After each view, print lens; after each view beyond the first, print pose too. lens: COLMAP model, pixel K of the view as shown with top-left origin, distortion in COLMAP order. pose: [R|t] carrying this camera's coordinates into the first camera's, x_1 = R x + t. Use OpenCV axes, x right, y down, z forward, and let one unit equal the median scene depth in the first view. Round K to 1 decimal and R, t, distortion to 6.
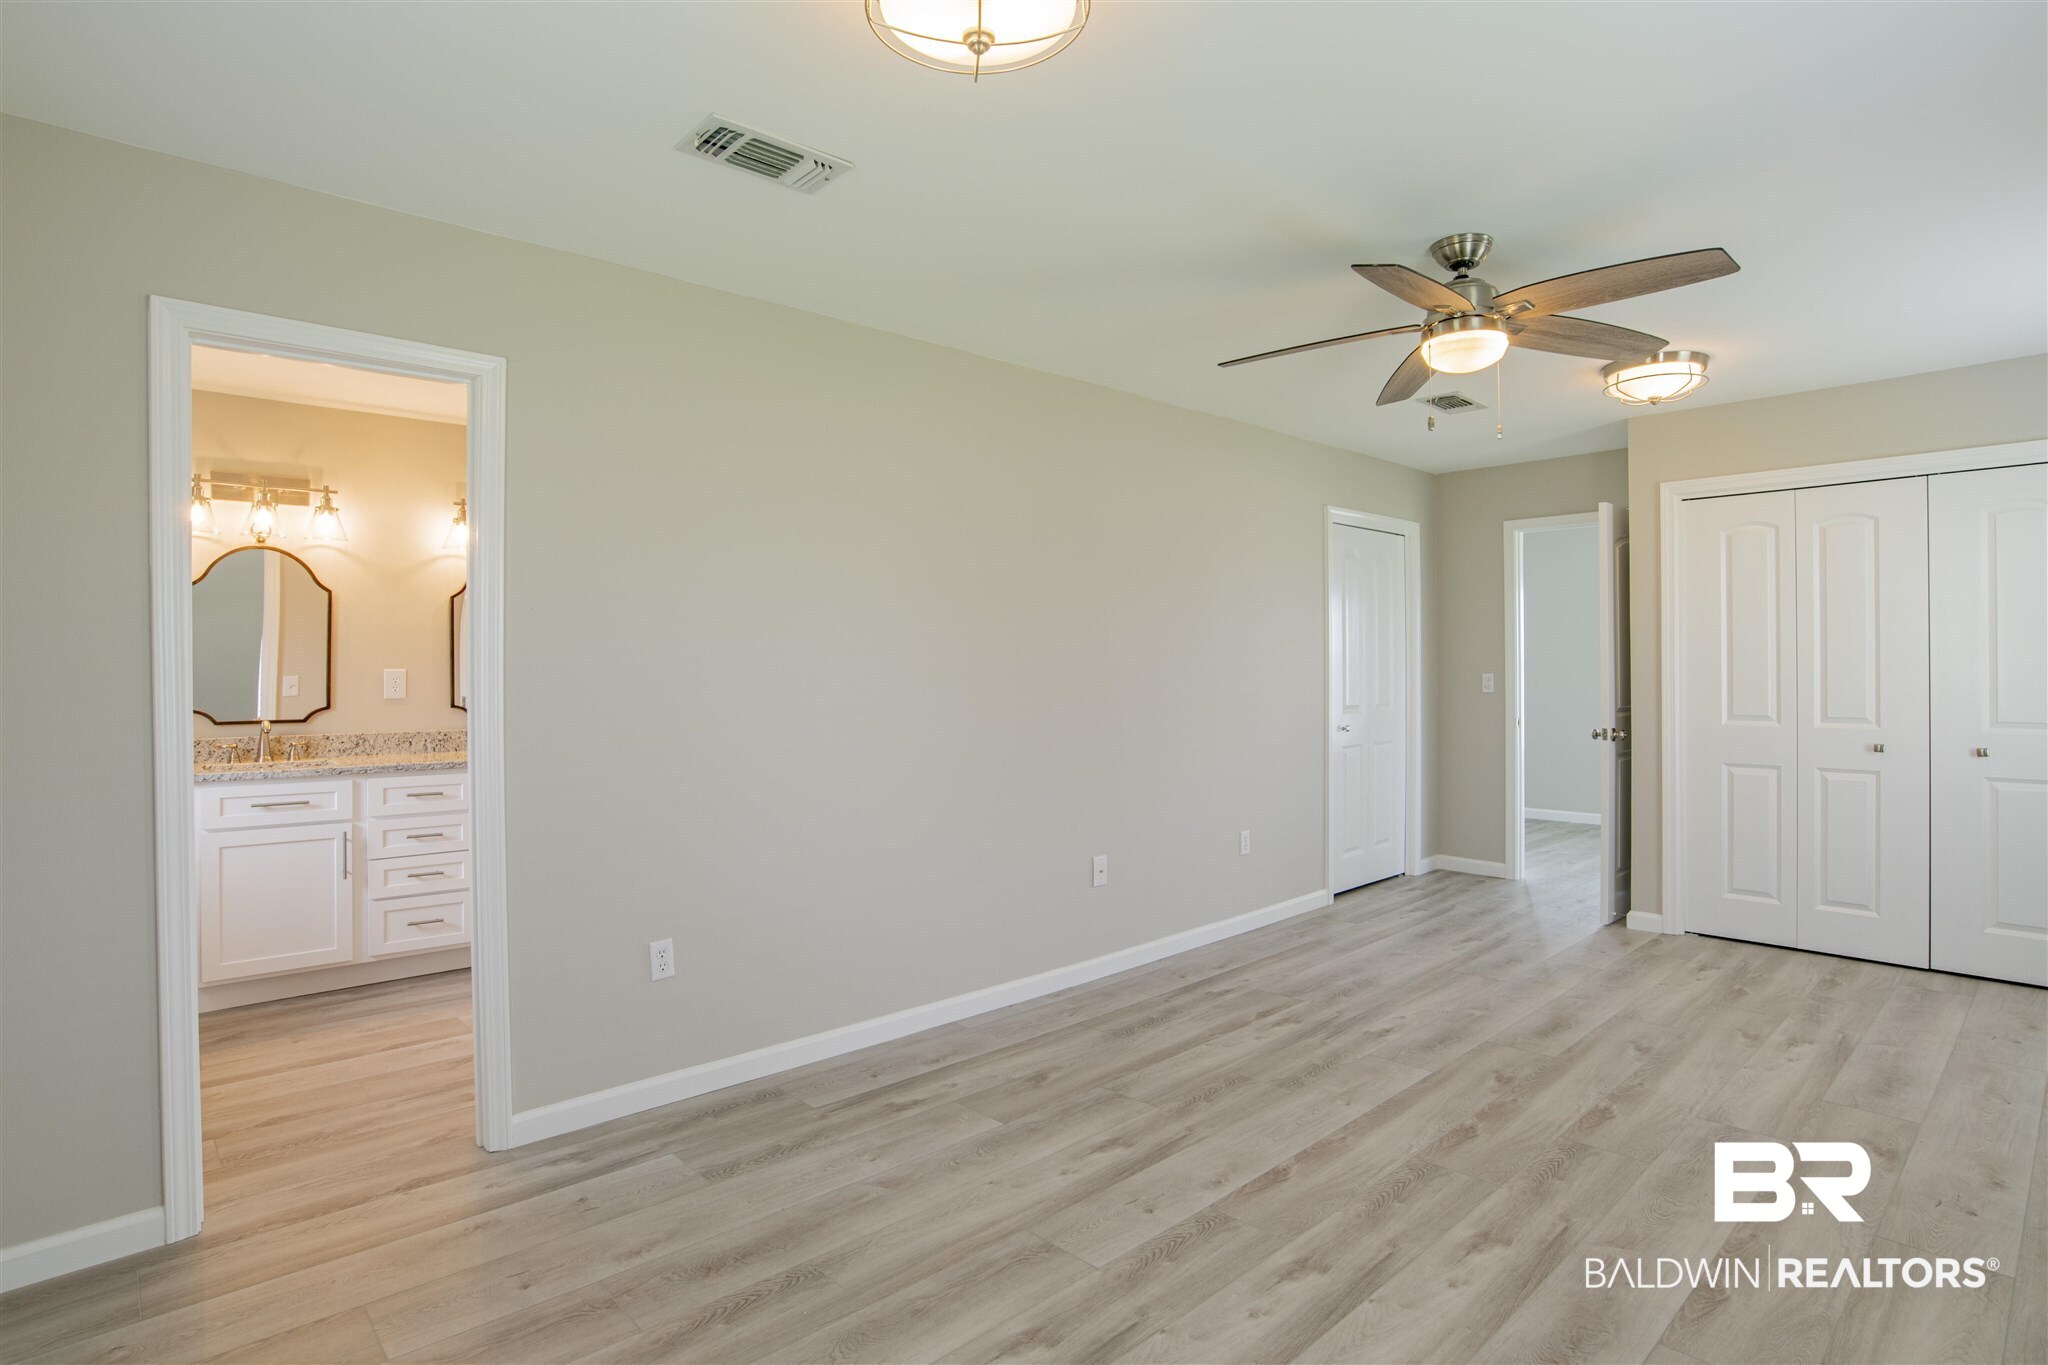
lens RADIAL K [[1105.9, 0, 1024.0], [0, 1105.9, 682.5], [0, 0, 1]] dist [-0.033922, 0.001415]
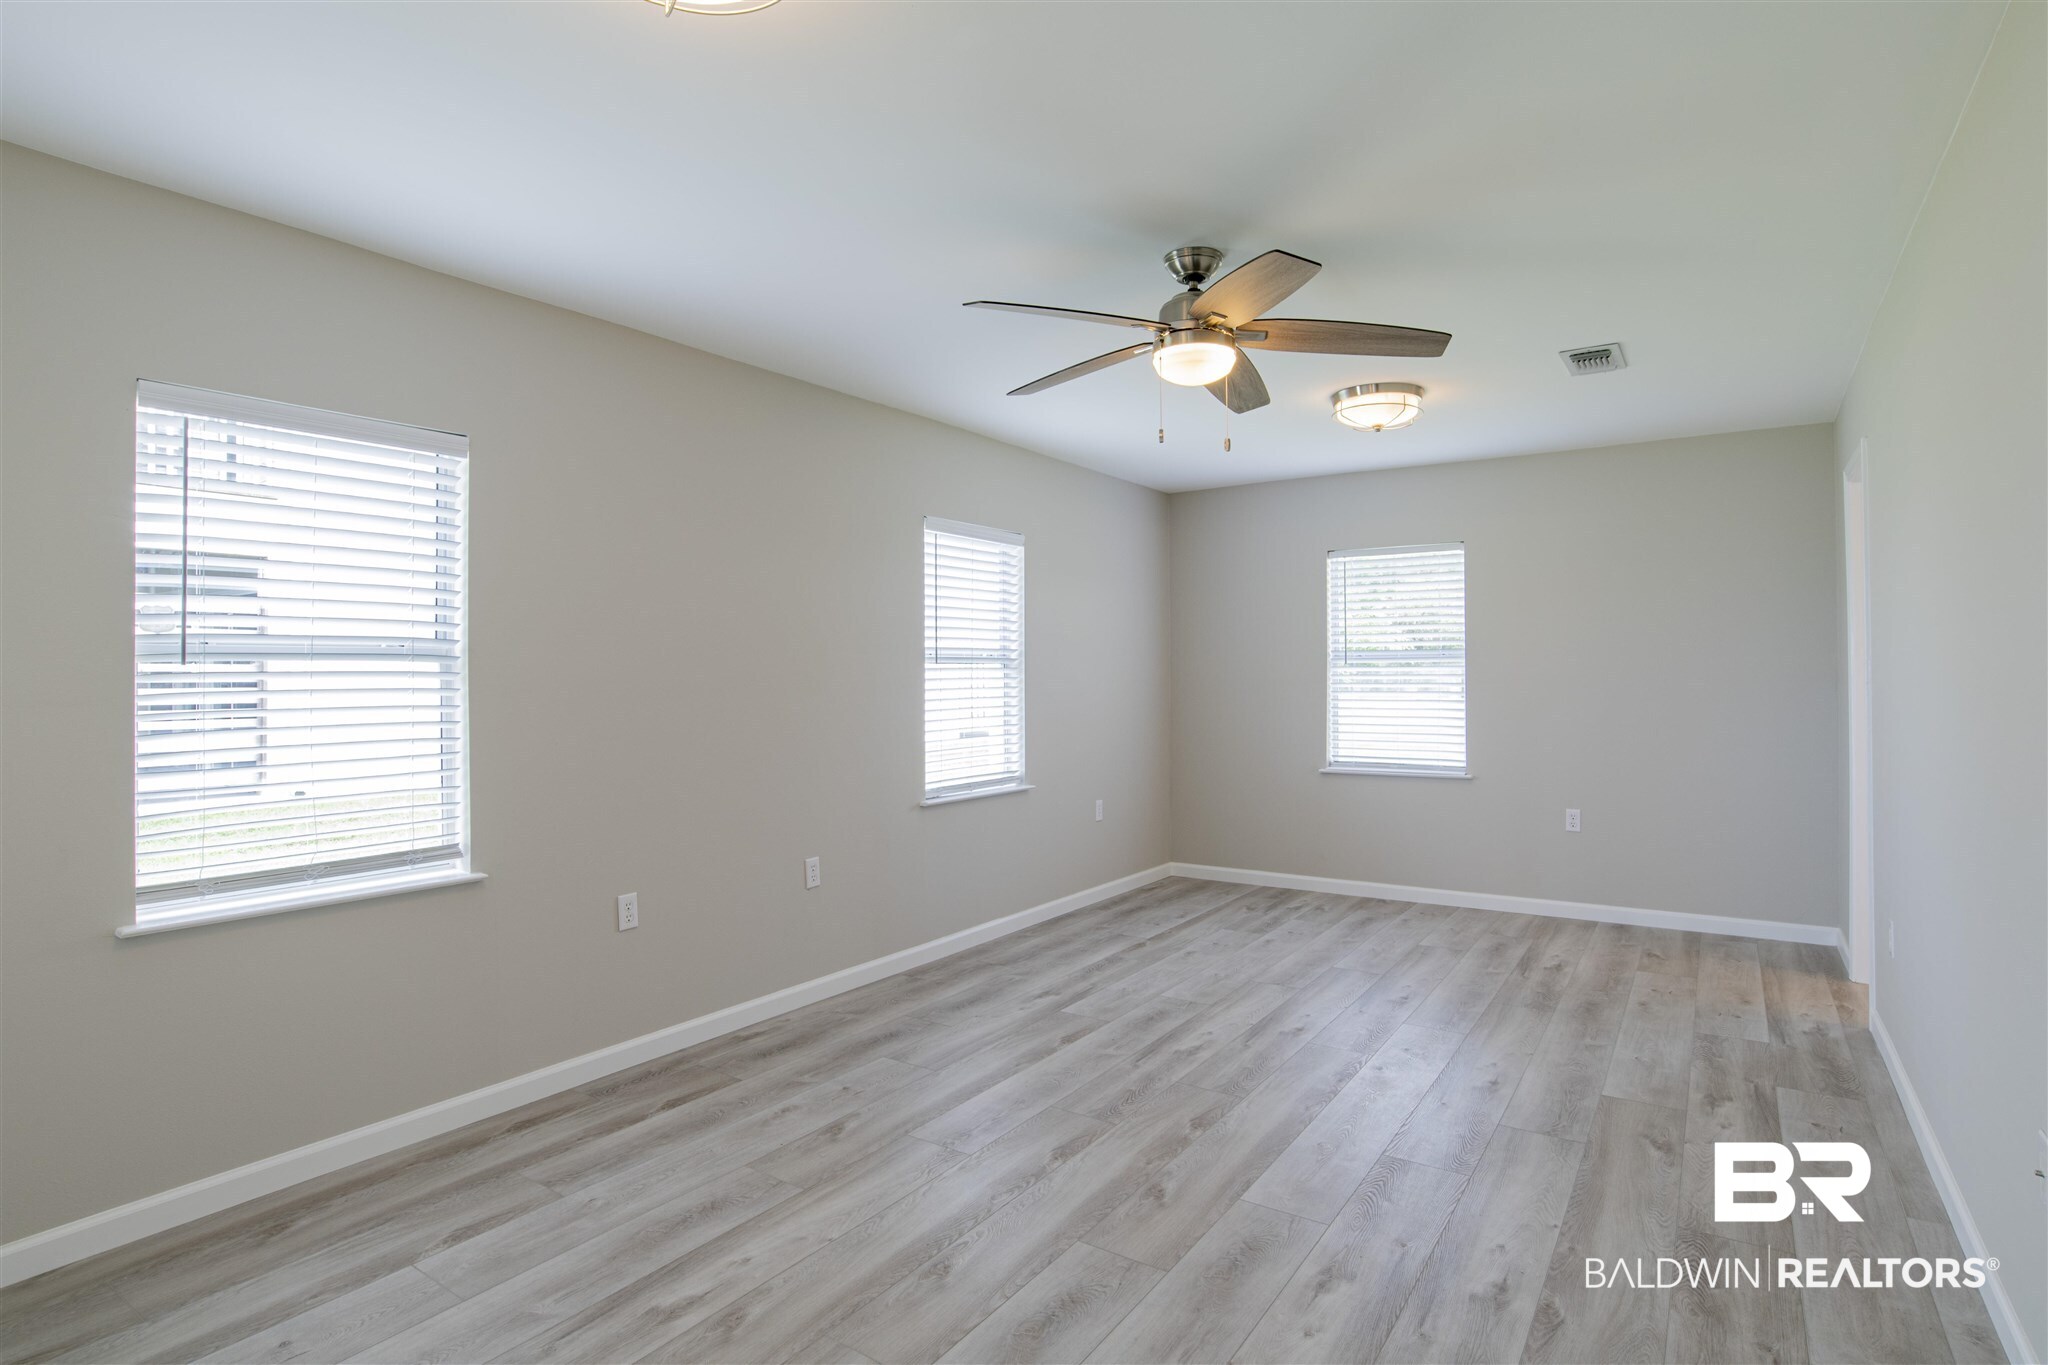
lens RADIAL K [[1105.9, 0, 1024.0], [0, 1105.9, 682.5], [0, 0, 1]] dist [-0.033922, 0.001415]
pose [[-0.976973, 0.014149, -0.212891, 0.772952], [0.011058, 0.999816, 0.015702, -0.030106], [0.213074, 0.012986, -0.976950, 1.949409]]
